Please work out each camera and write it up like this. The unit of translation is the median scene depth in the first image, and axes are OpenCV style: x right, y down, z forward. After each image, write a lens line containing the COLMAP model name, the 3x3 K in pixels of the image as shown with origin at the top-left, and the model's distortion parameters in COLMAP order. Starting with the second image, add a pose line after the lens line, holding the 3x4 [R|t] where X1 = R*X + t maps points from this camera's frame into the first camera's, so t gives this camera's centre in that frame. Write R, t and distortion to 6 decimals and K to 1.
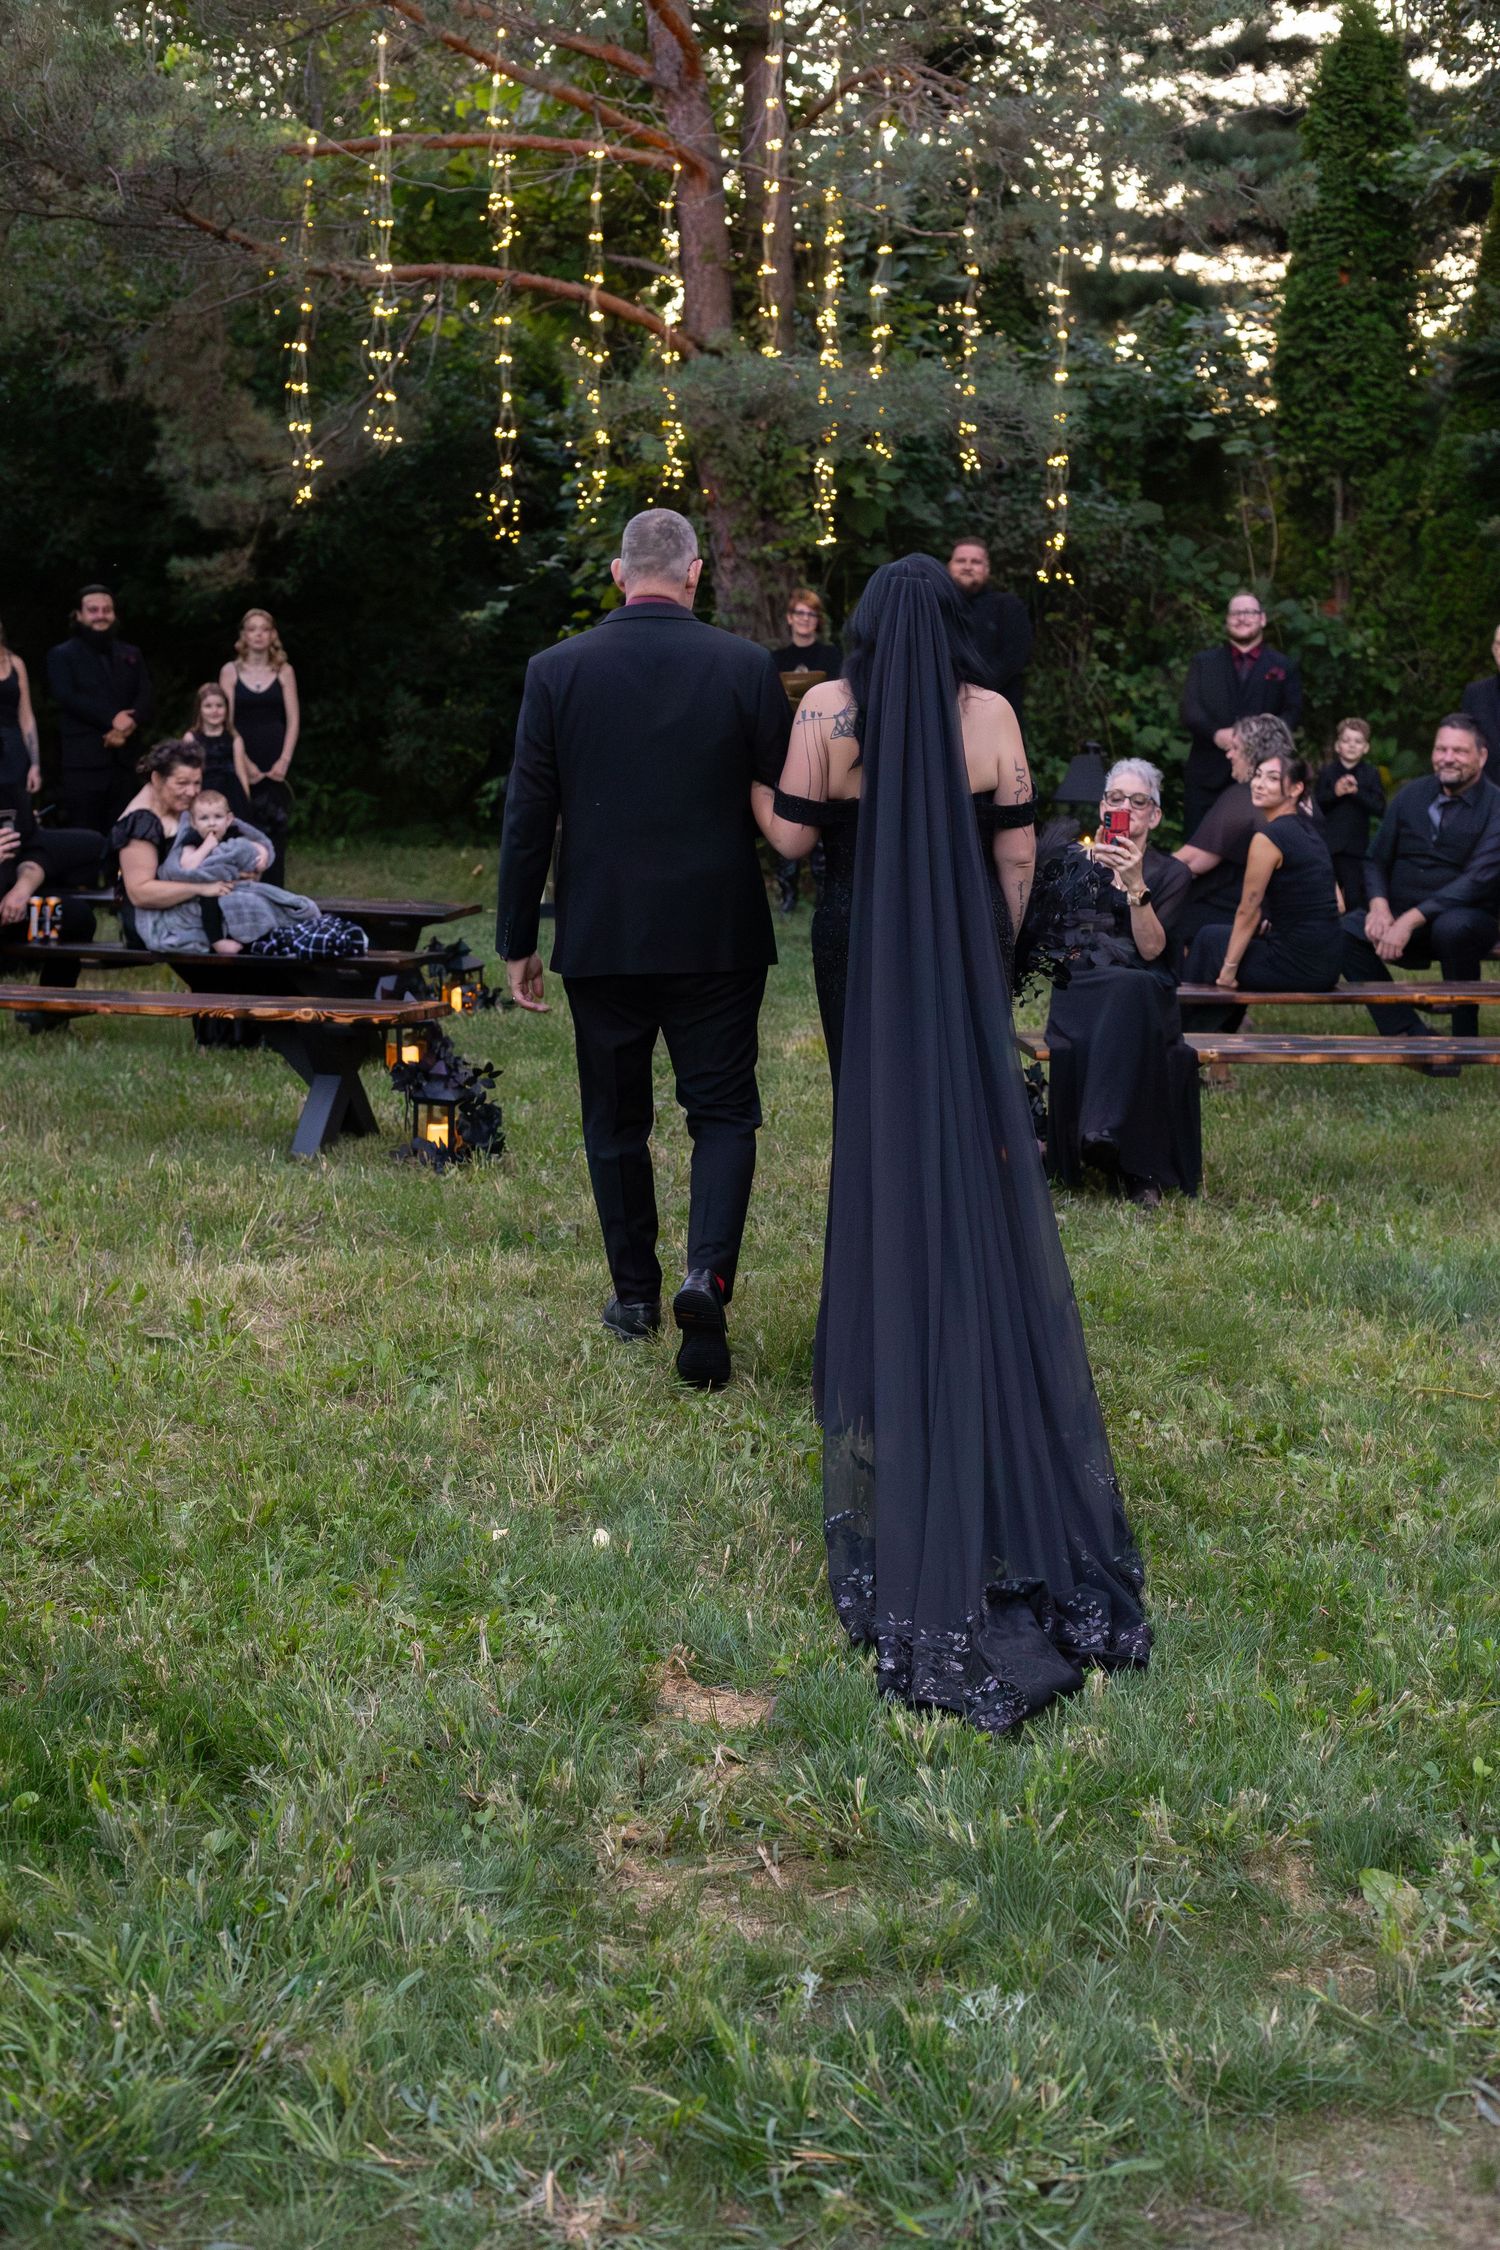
lens RADIAL K [[3141.1, 0, 750.0], [0, 3141.1, 1125.0], [0, 0, 1]] dist [-0.007463, 0.092394]
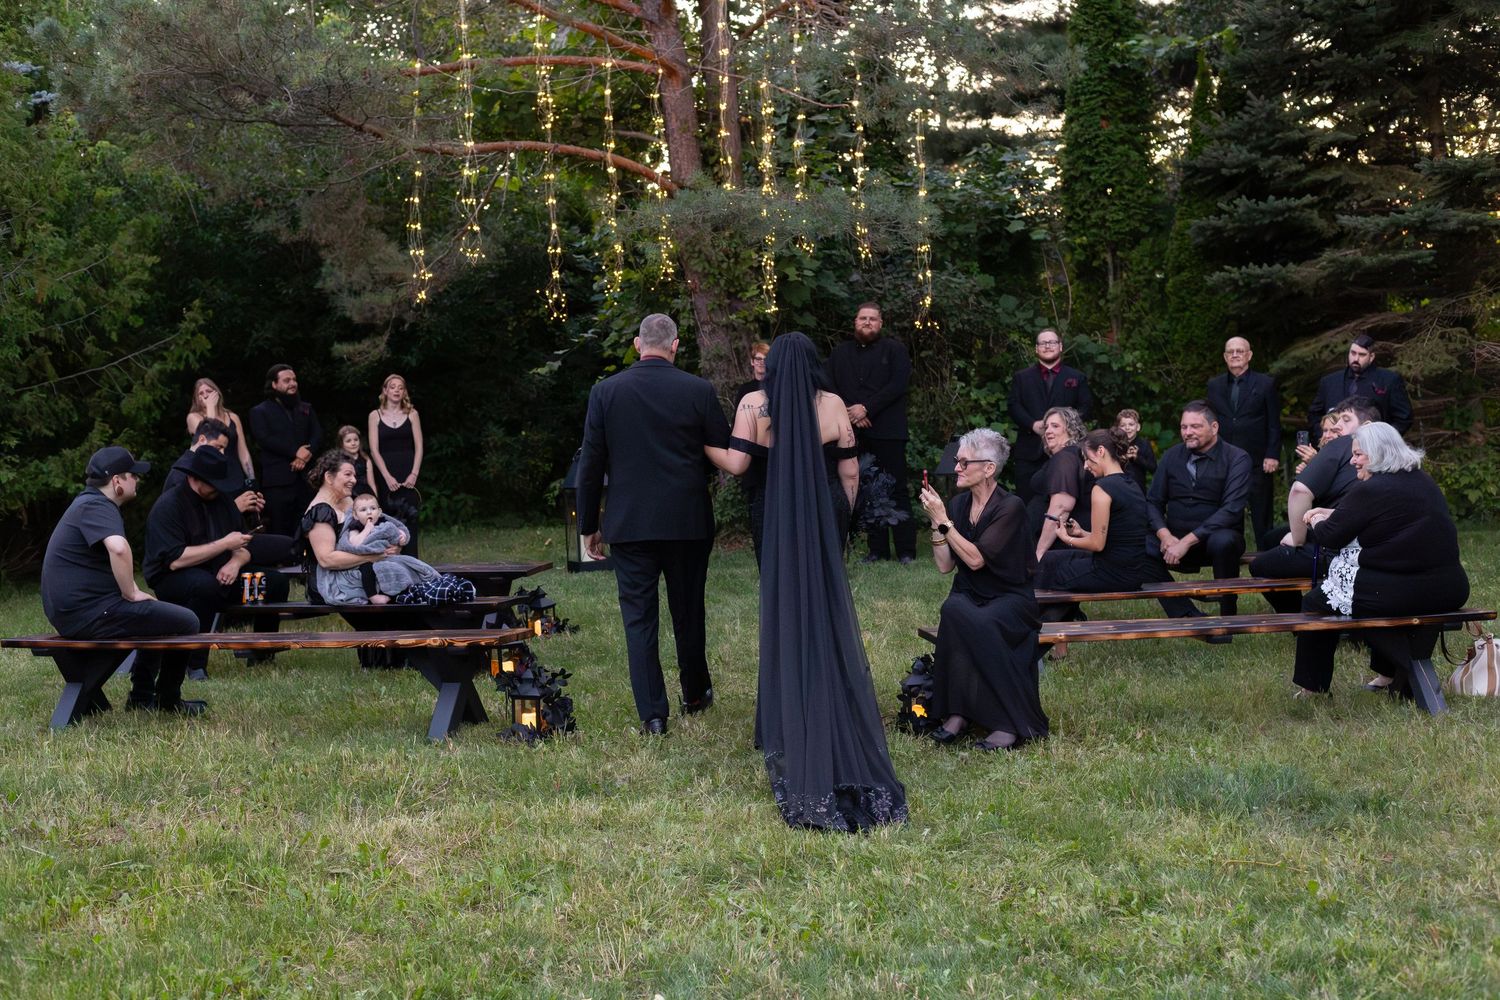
lens RADIAL K [[2094.1, 0, 750.0], [0, 2094.1, 500.0], [0, 0, 1]] dist [-0.007463, 0.092394]
pose [[0.998599, -0.051779, 0.010950, -0.002147], [0.052606, 0.993769, -0.098269, 0.001550], [-0.005793, 0.098707, 0.995100, 0.020480]]
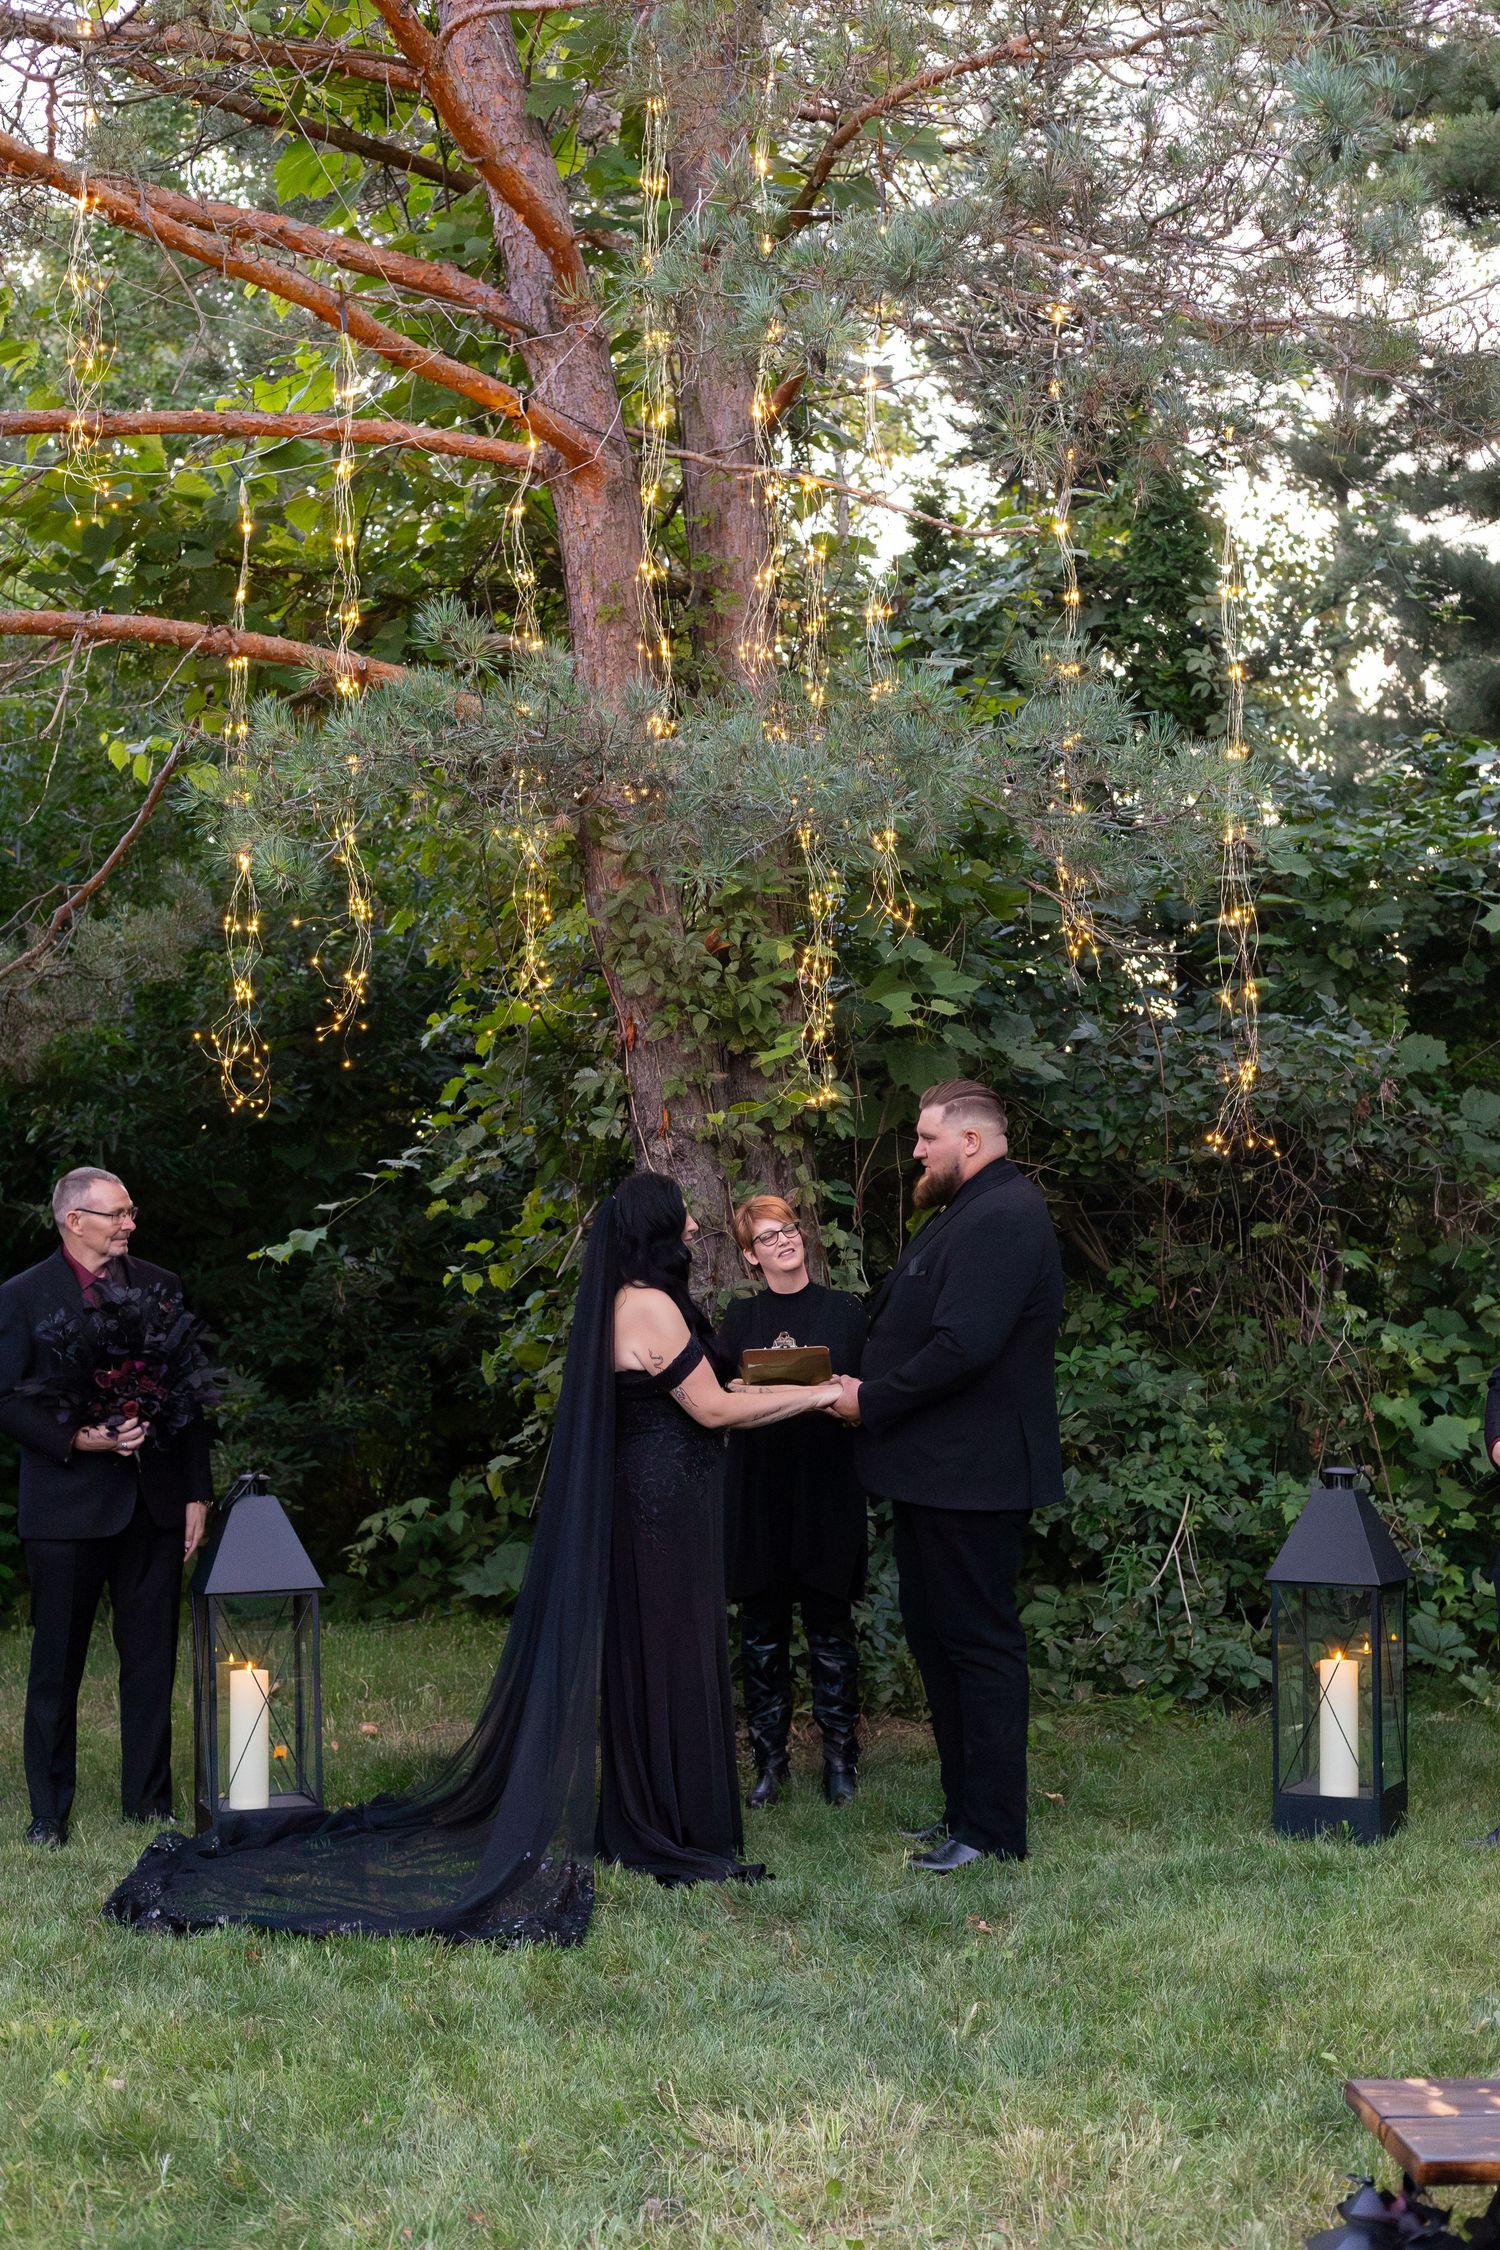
lens RADIAL K [[3225.1, 0, 750.0], [0, 3225.1, 1125.0], [0, 0, 1]] dist [0.002595, 0.033084]
pose [[0.996470, -0.028302, -0.079033, 0.065790], [0.011971, 0.979740, -0.199916, -0.083924], [0.083090, 0.198265, 0.976620, 0.543239]]
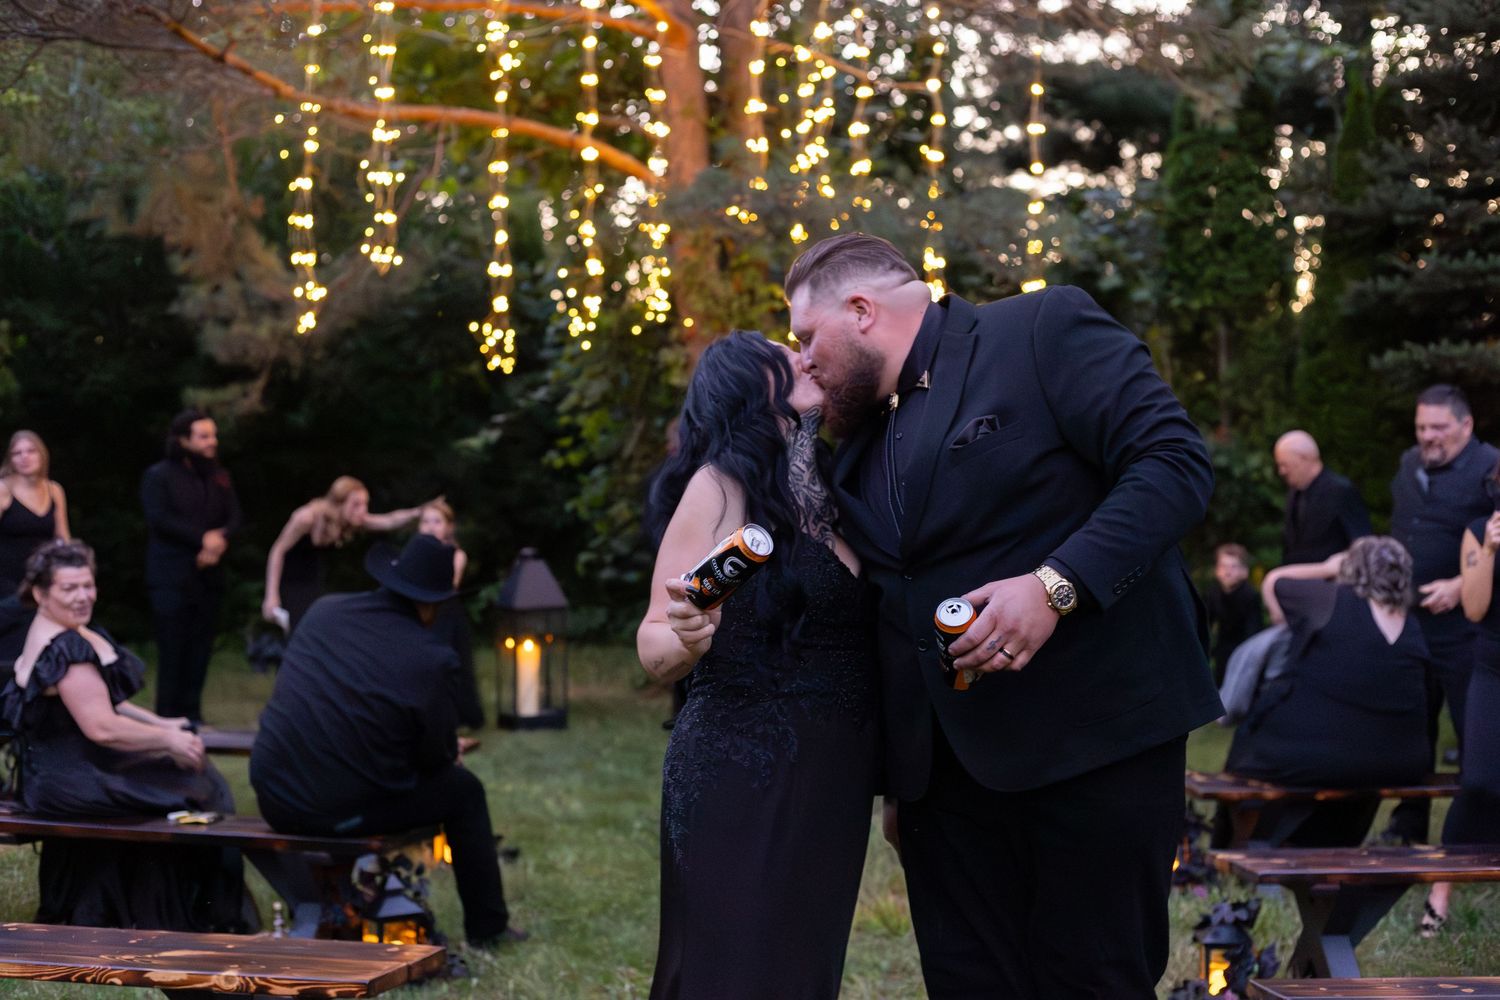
lens RADIAL K [[2150.1, 0, 750.0], [0, 2150.1, 500.0], [0, 0, 1]] dist [0.002595, 0.033084]
pose [[0.998853, -0.004330, 0.047683, -0.033206], [0.011145, 0.989572, -0.143606, -0.043561], [-0.046564, 0.143972, 0.988486, 0.335733]]
